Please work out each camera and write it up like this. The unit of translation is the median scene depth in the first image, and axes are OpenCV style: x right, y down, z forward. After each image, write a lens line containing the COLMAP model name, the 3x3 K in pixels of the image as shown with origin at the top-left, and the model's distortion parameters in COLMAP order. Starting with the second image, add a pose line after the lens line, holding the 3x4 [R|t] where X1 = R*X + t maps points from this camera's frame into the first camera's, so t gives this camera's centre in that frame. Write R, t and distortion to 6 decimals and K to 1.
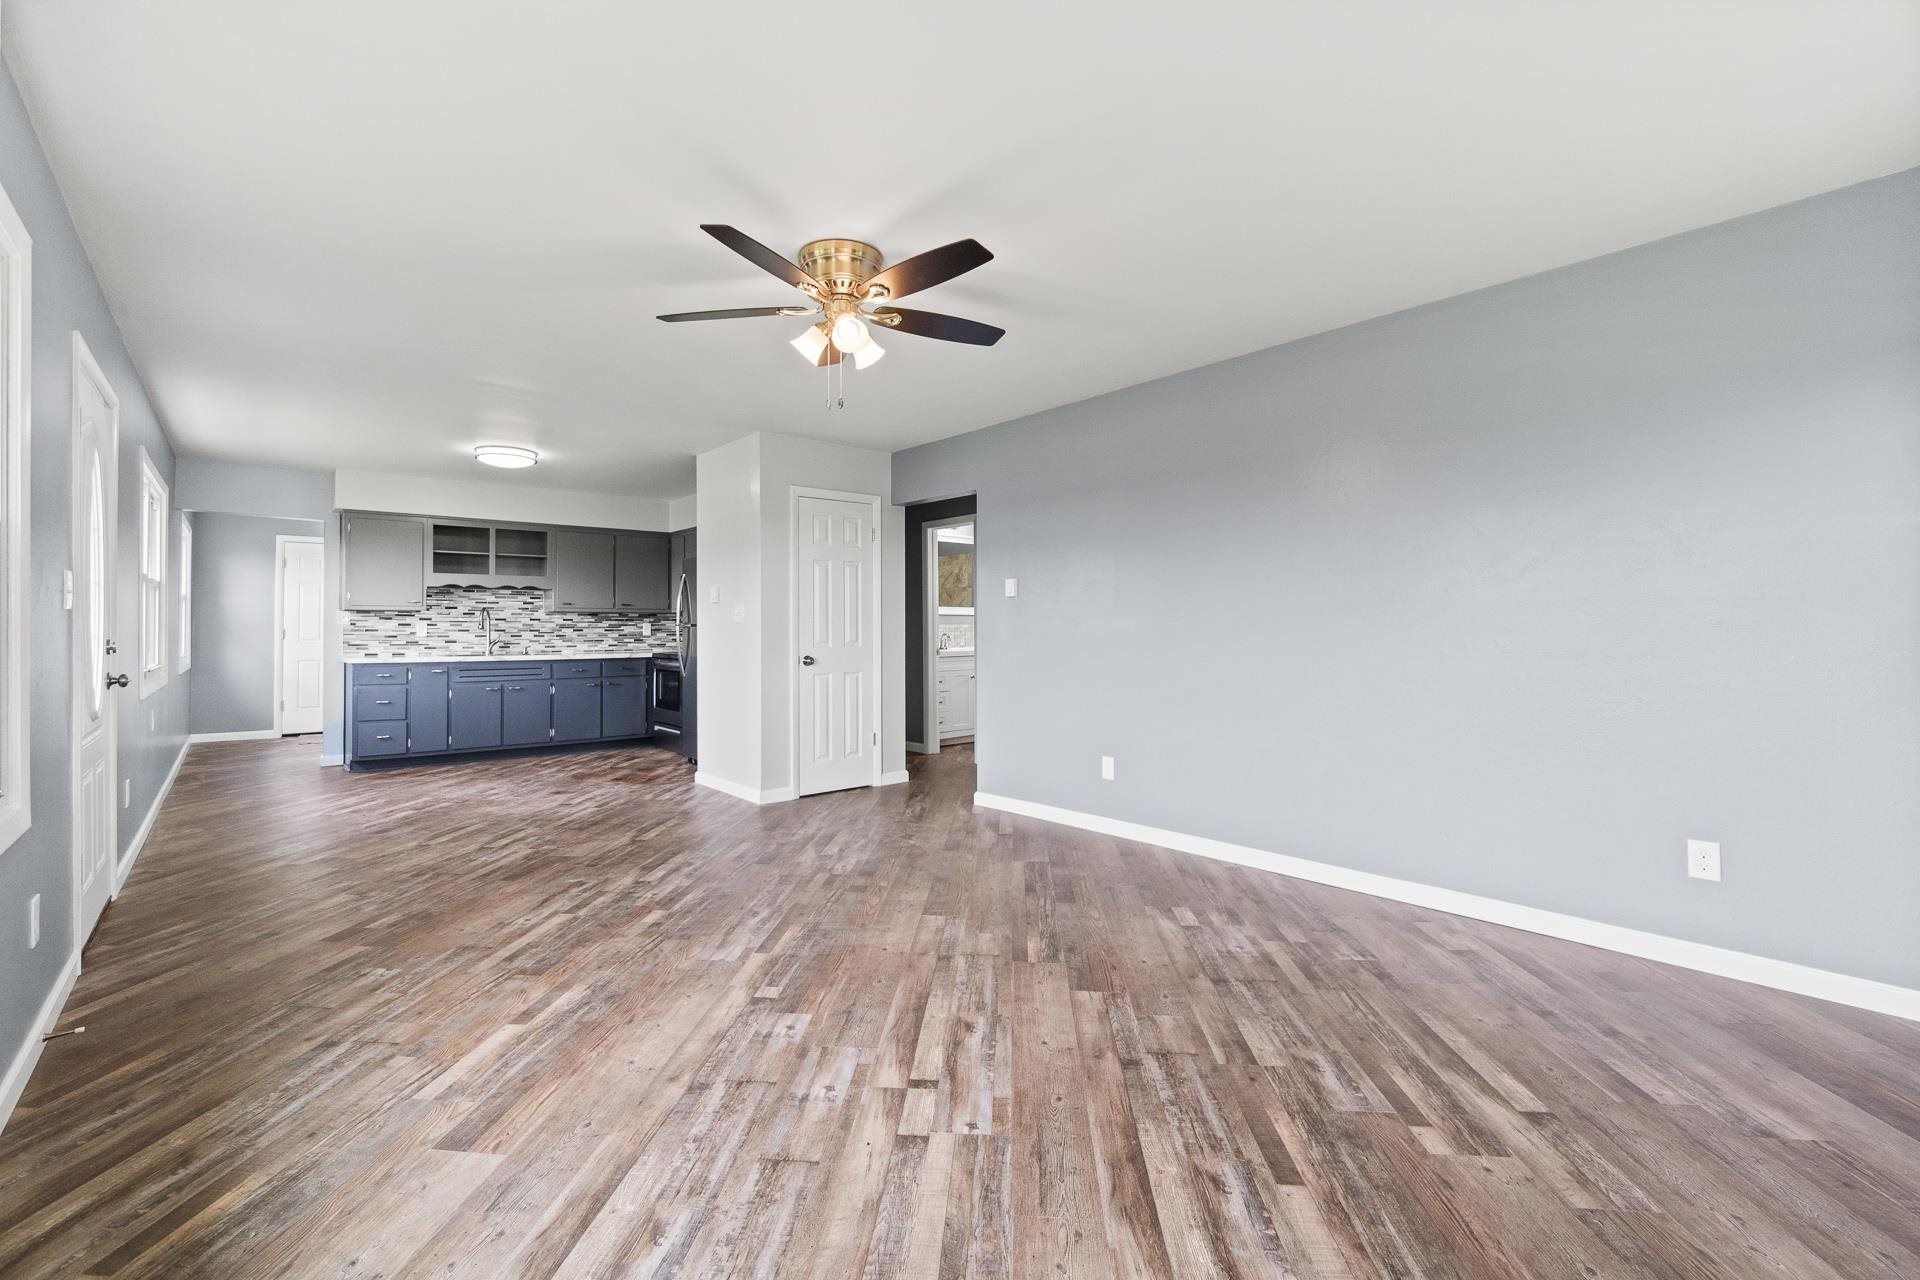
lens RADIAL K [[828.7, 0, 945.1], [0, 828.7, 622.8], [0, 0, 1]] dist [-0.002752, 0.001572]
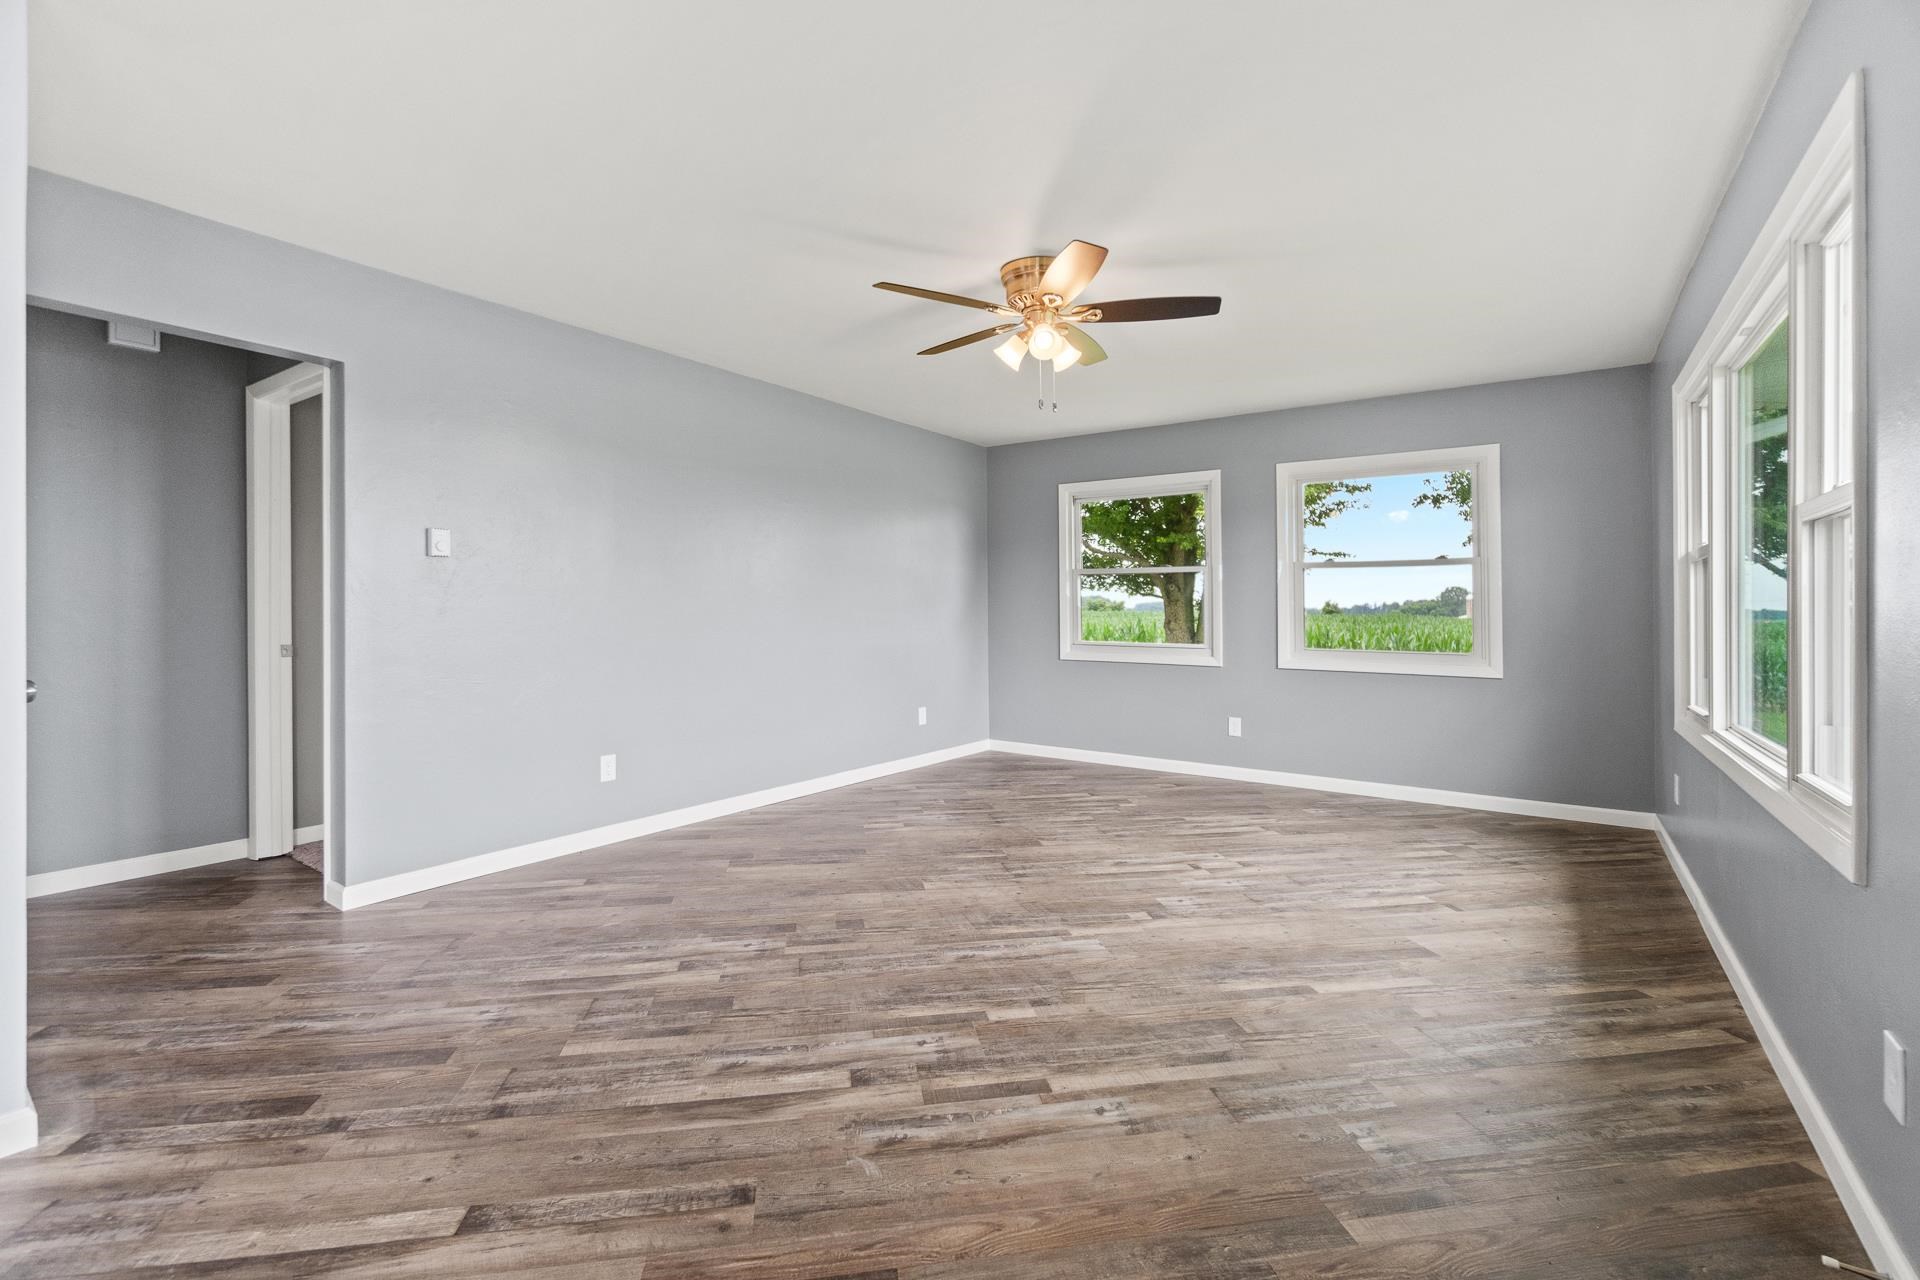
lens RADIAL K [[828.7, 0, 935.6], [0, 828.7, 577.5], [0, 0, 1]] dist [-0.002752, 0.001572]
pose [[-0.232809, 0.041665, 0.971630, -0.849684], [-0.013920, 0.998837, -0.046167, 0.013544], [-0.972423, -0.024274, -0.231958, 1.012438]]
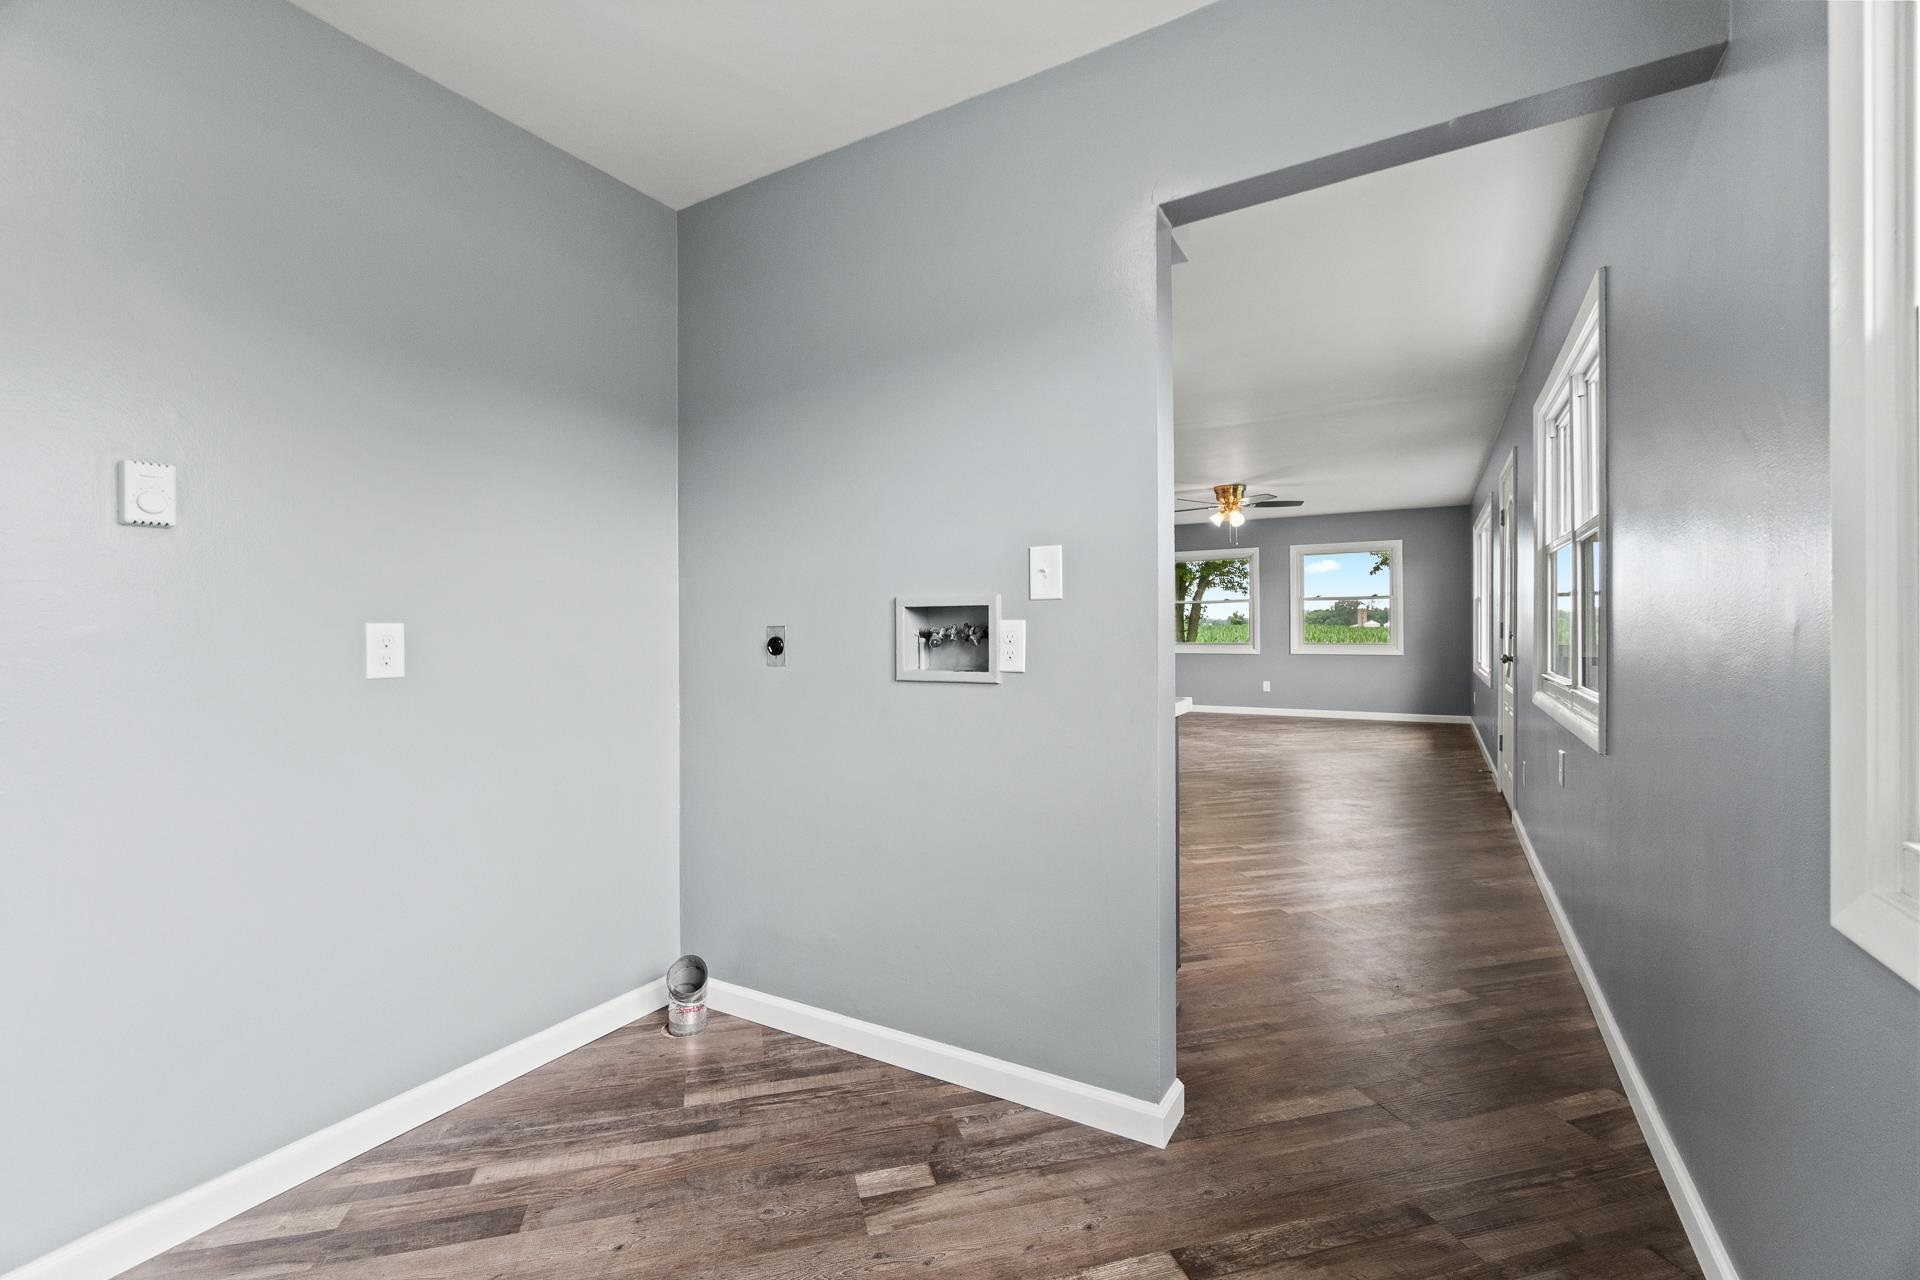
lens RADIAL K [[828.7, 0, 942.1], [0, 828.7, 617.4], [0, 0, 1]] dist [-0.002752, 0.001572]
pose [[-0.333965, 0.018129, 0.942411, -1.704050], [0.003124, 0.999831, -0.018126, 0.021328], [-0.942580, -0.003110, -0.333965, 2.011755]]
